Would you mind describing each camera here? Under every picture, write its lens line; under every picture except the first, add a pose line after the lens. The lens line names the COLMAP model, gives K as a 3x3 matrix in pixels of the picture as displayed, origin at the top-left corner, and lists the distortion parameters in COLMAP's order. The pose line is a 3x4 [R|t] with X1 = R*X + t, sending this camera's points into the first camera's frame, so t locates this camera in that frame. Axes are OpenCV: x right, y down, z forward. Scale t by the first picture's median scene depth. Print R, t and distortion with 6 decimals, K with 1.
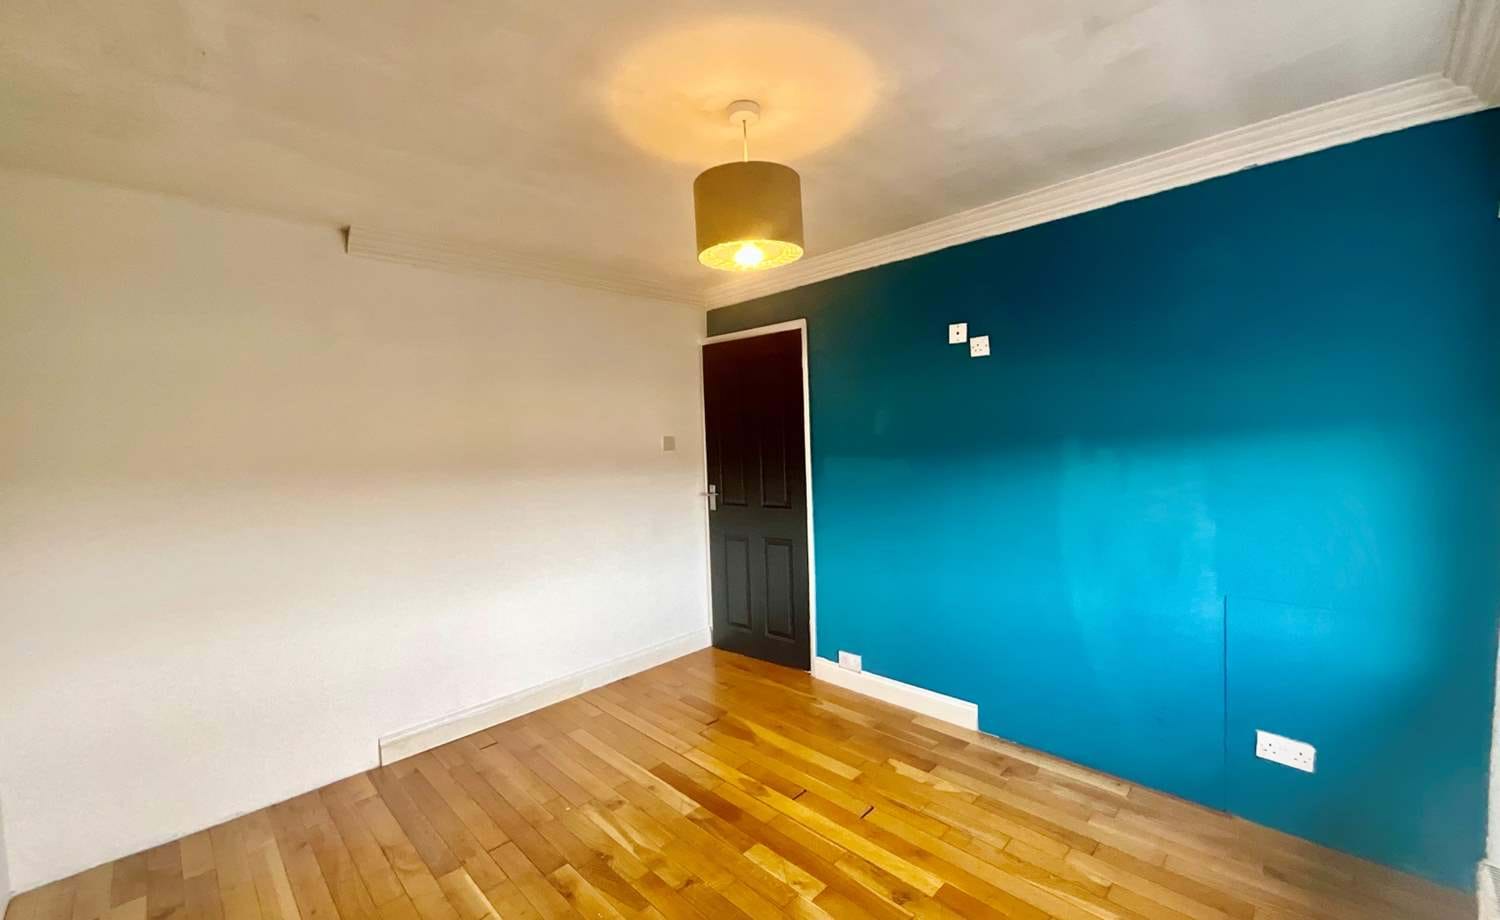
lens RADIAL K [[620.6, 0, 745.5], [0, 620.6, 470.9], [0, 0, 1]] dist [0.016560, 0.000274]
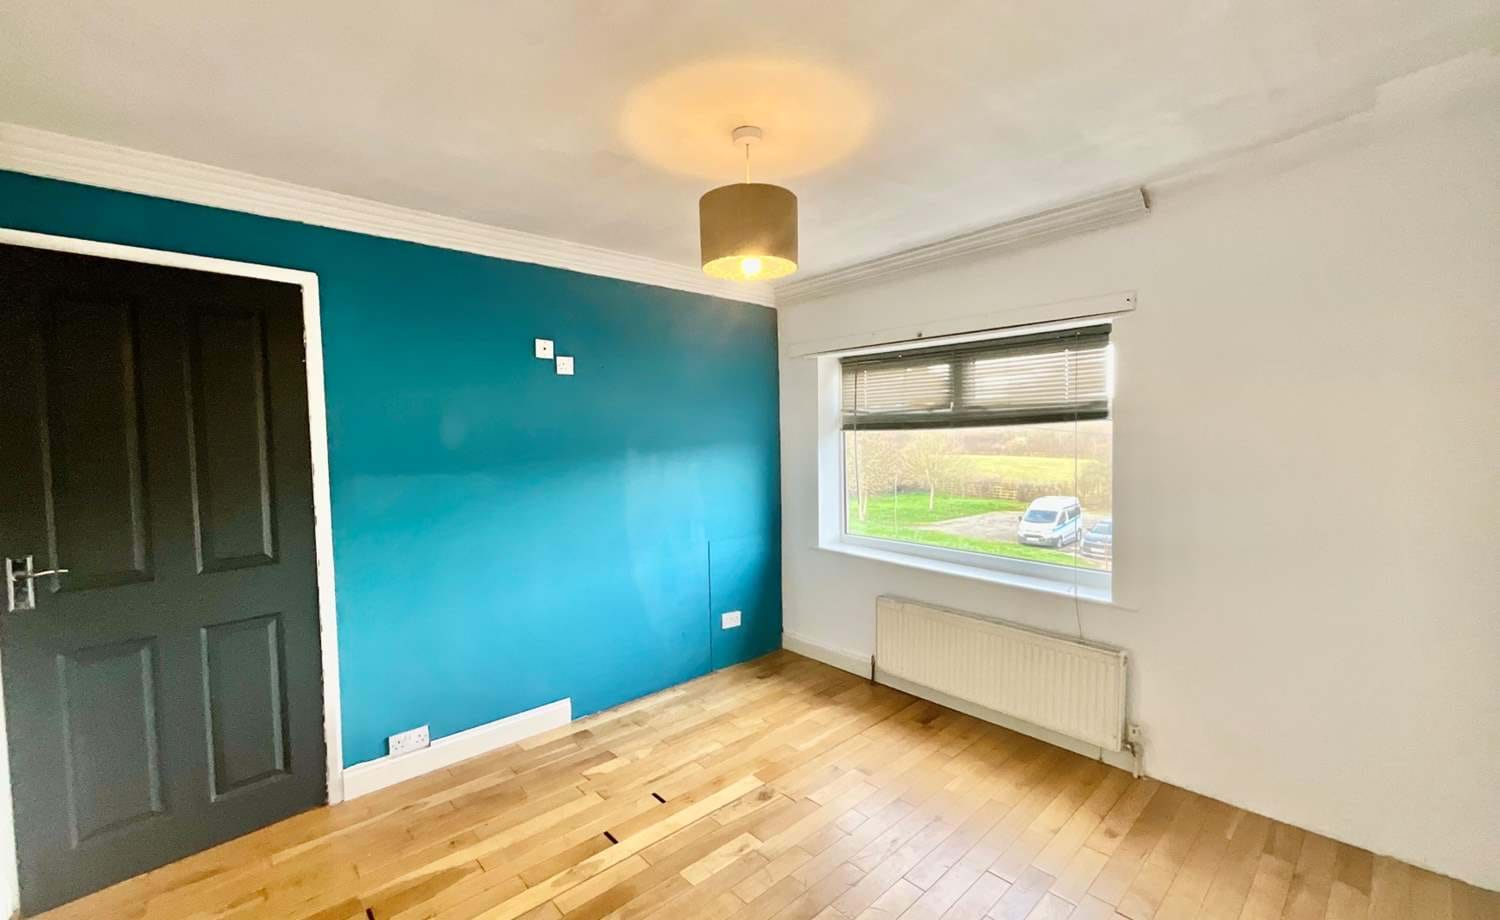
lens RADIAL K [[620.6, 0, 745.5], [0, 620.6, 470.9], [0, 0, 1]] dist [0.016560, 0.000274]
pose [[0.040401, -0.010712, 0.999126, -0.721219], [0.084123, 0.996429, 0.007282, 0.004989], [-0.995636, 0.083755, 0.041158, 0.659707]]
